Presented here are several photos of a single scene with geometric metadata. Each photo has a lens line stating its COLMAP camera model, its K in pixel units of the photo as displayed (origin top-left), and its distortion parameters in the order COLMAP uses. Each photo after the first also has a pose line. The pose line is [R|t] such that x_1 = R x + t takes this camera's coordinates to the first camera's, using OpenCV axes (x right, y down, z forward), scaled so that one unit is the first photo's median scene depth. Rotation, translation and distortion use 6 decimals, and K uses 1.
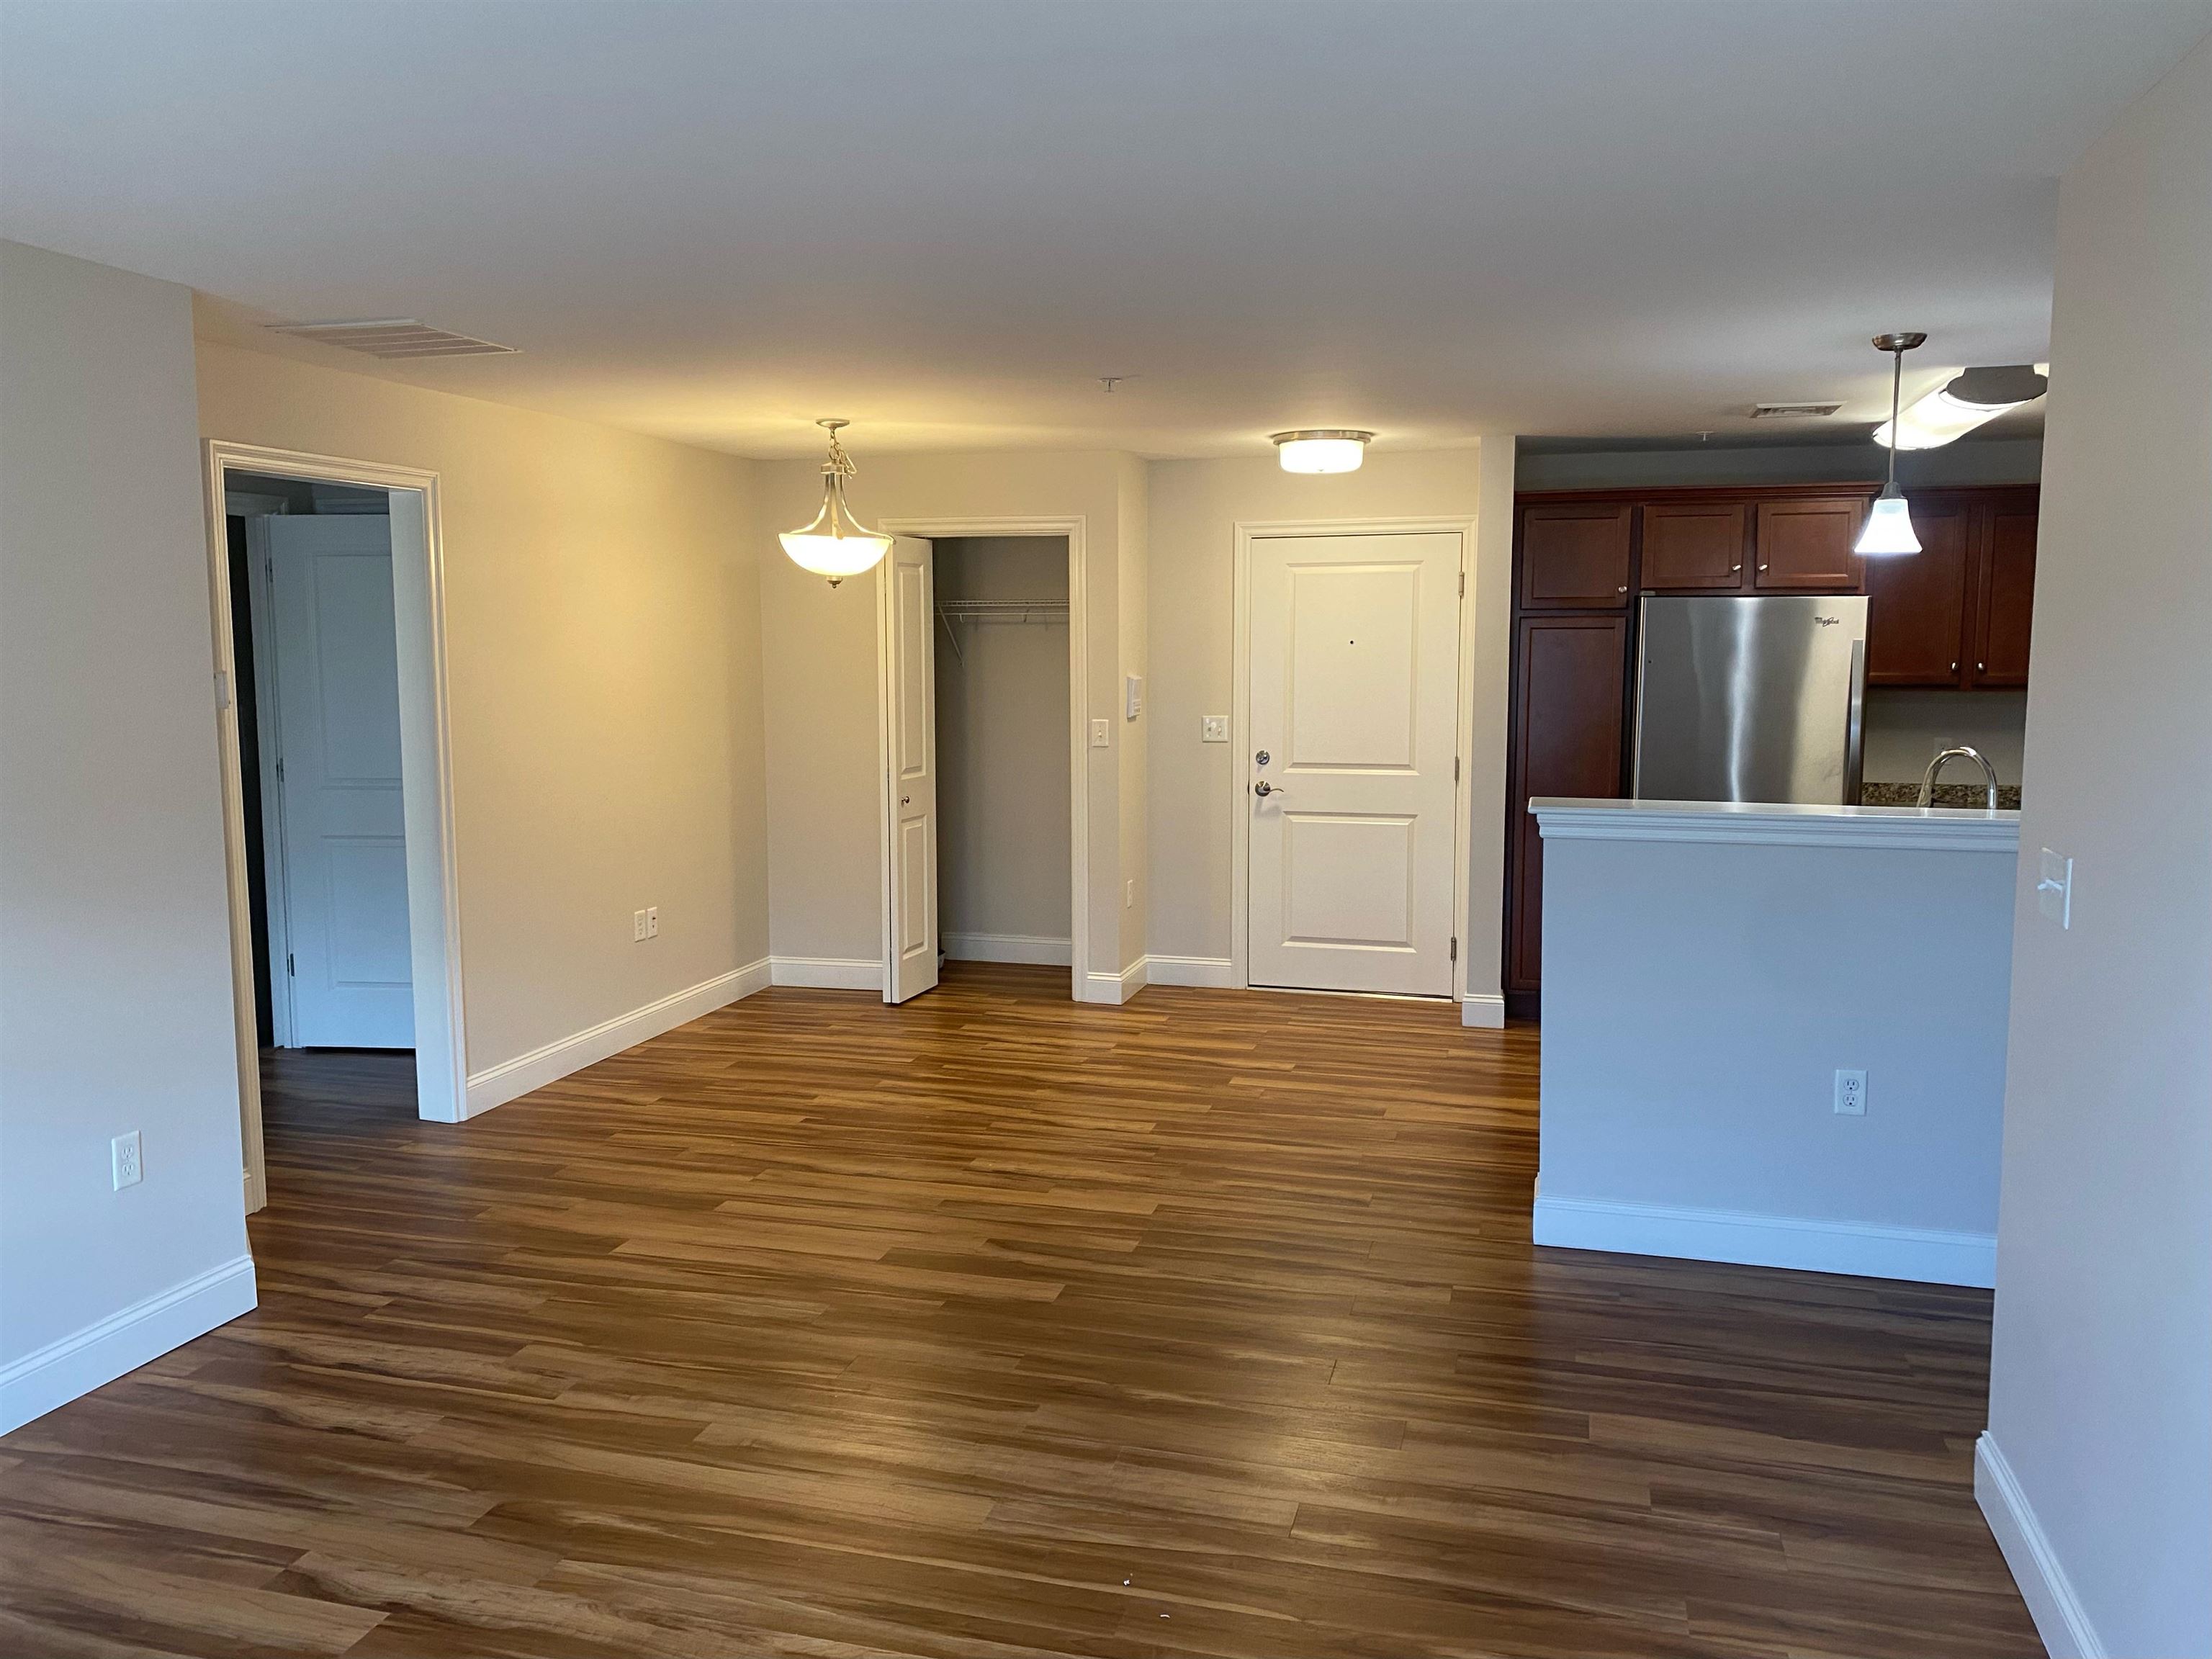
lens RADIAL K [[1702.4, 0, 1106.0], [0, 1702.4, 829.5], [0, 0, 1]] dist [0.008152, -0.000130]
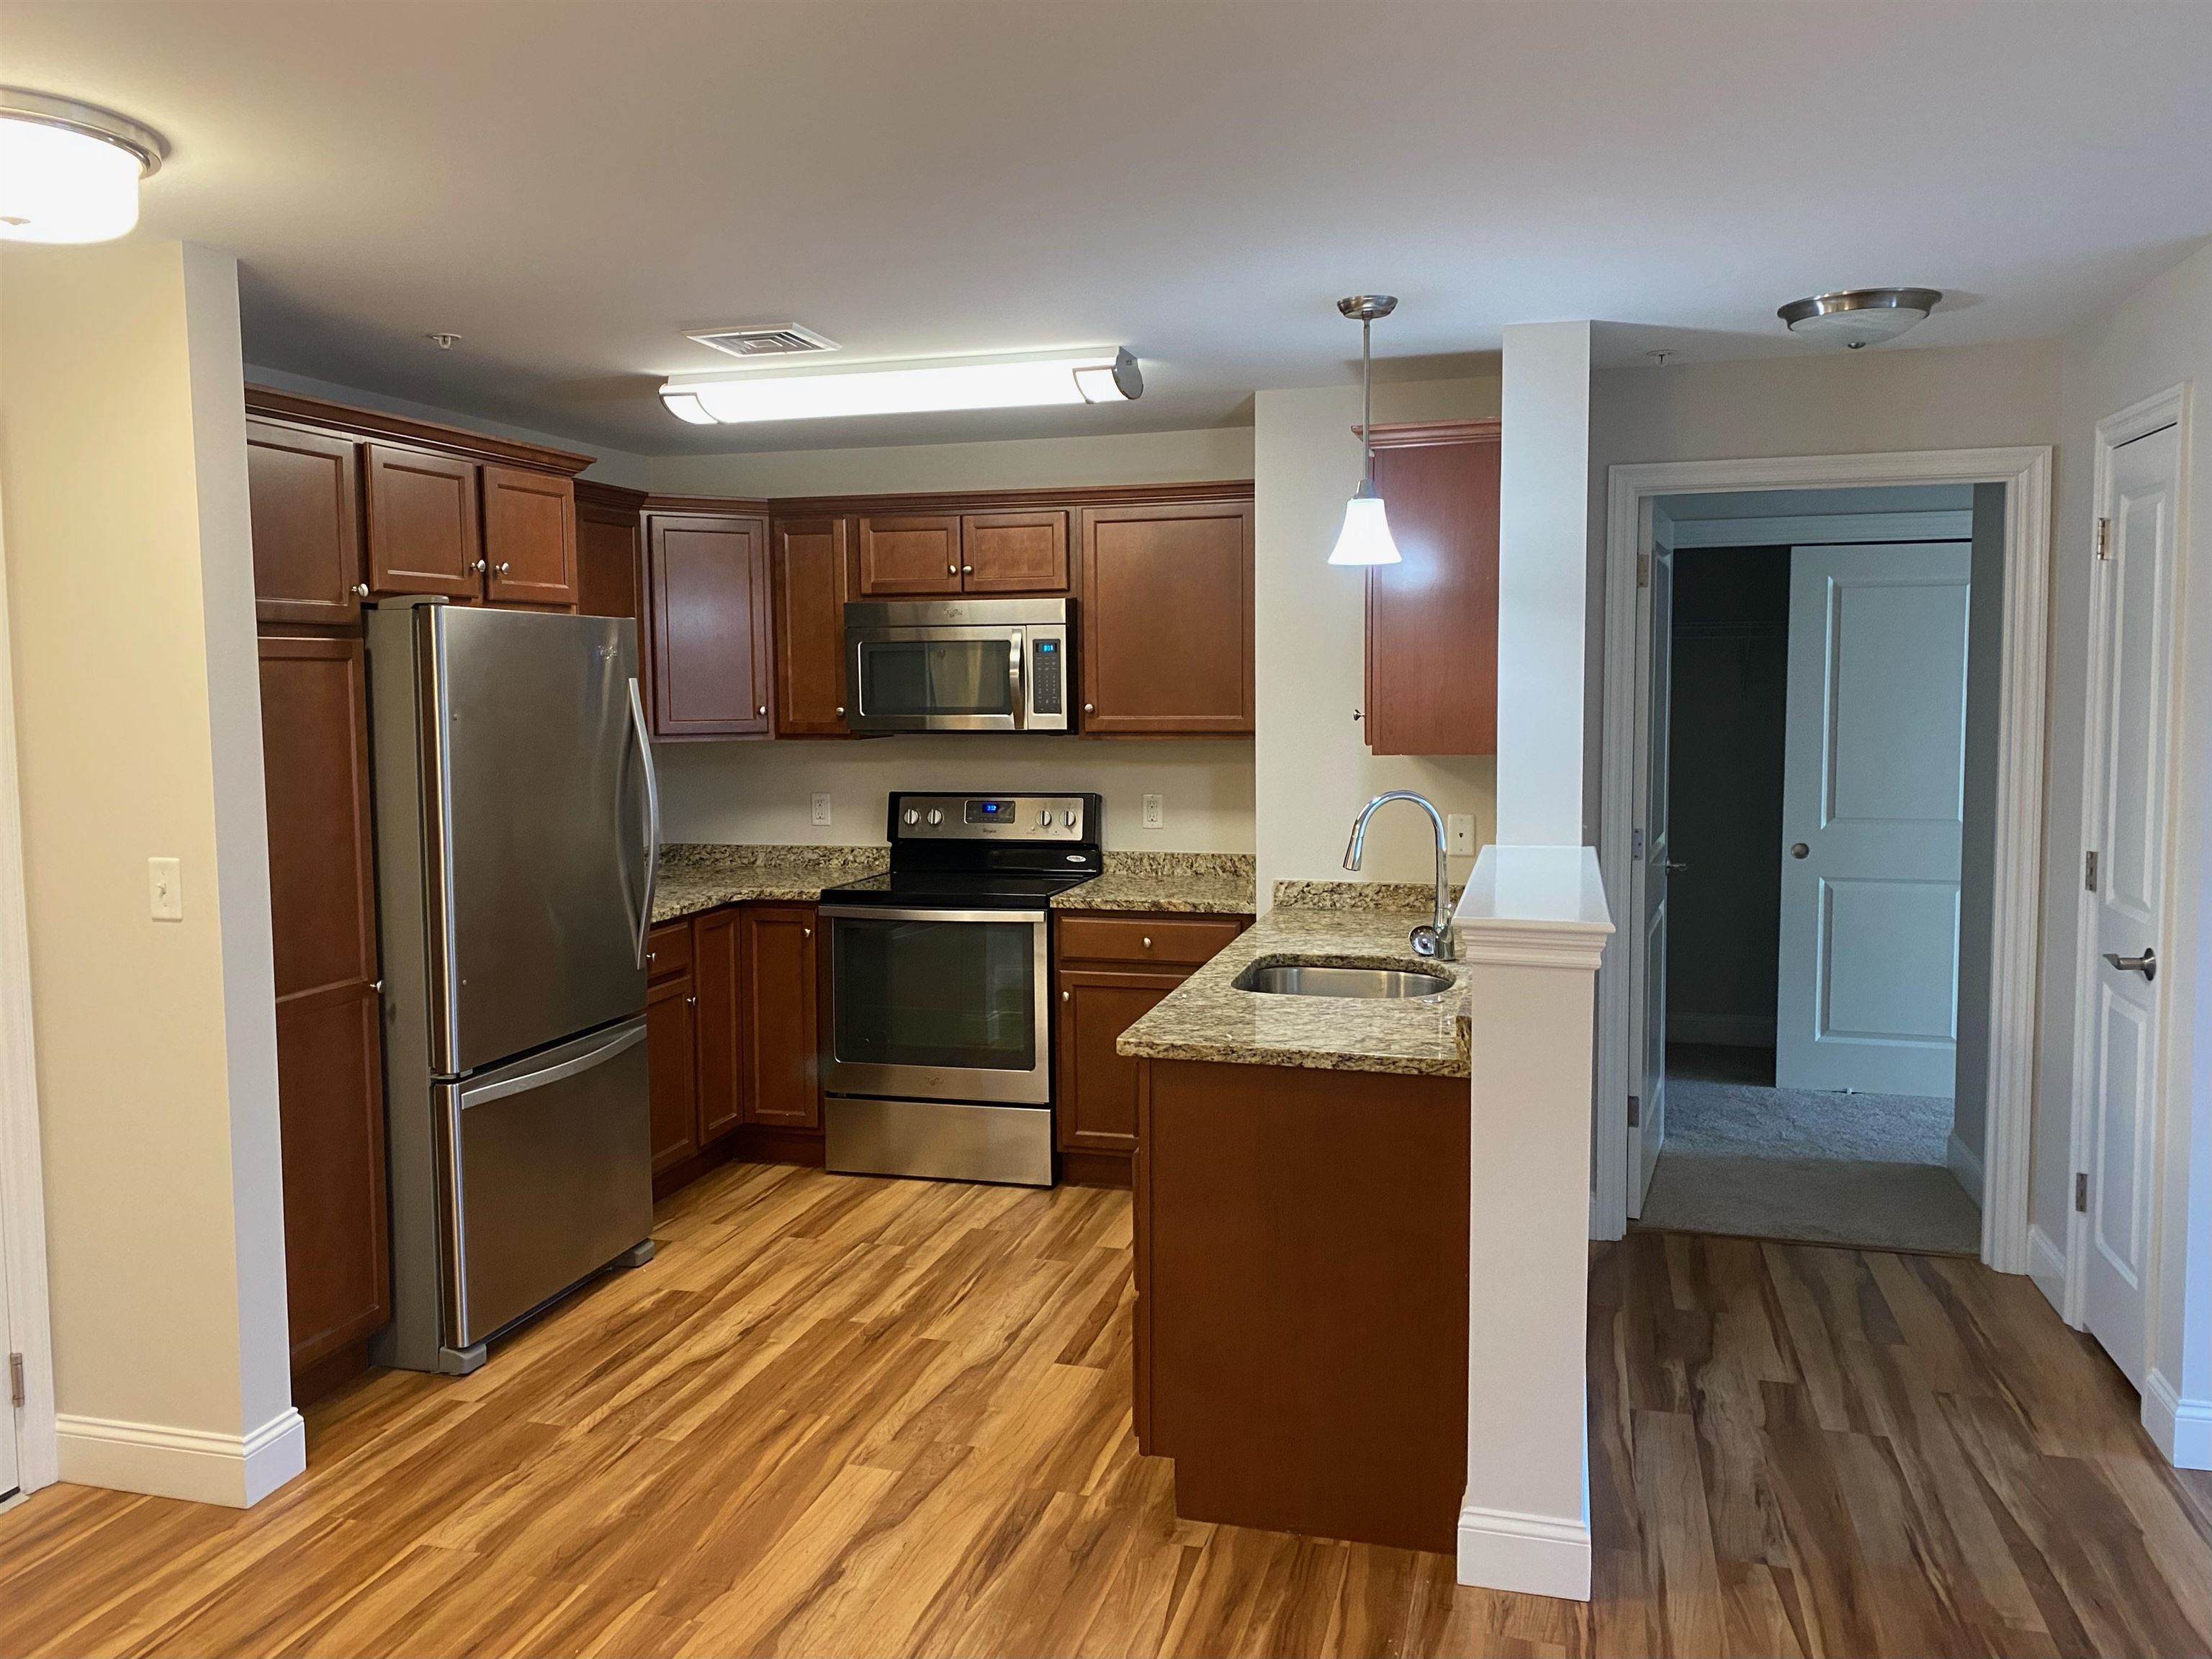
lens RADIAL K [[1702.4, 0, 1106.0], [0, 1702.4, 829.5], [0, 0, 1]] dist [0.008152, -0.000130]
pose [[-0.000635, -0.077929, 0.996959, -0.440936], [0.119673, 0.989788, 0.077445, -0.139482], [-0.992813, 0.119358, 0.008698, 1.376100]]
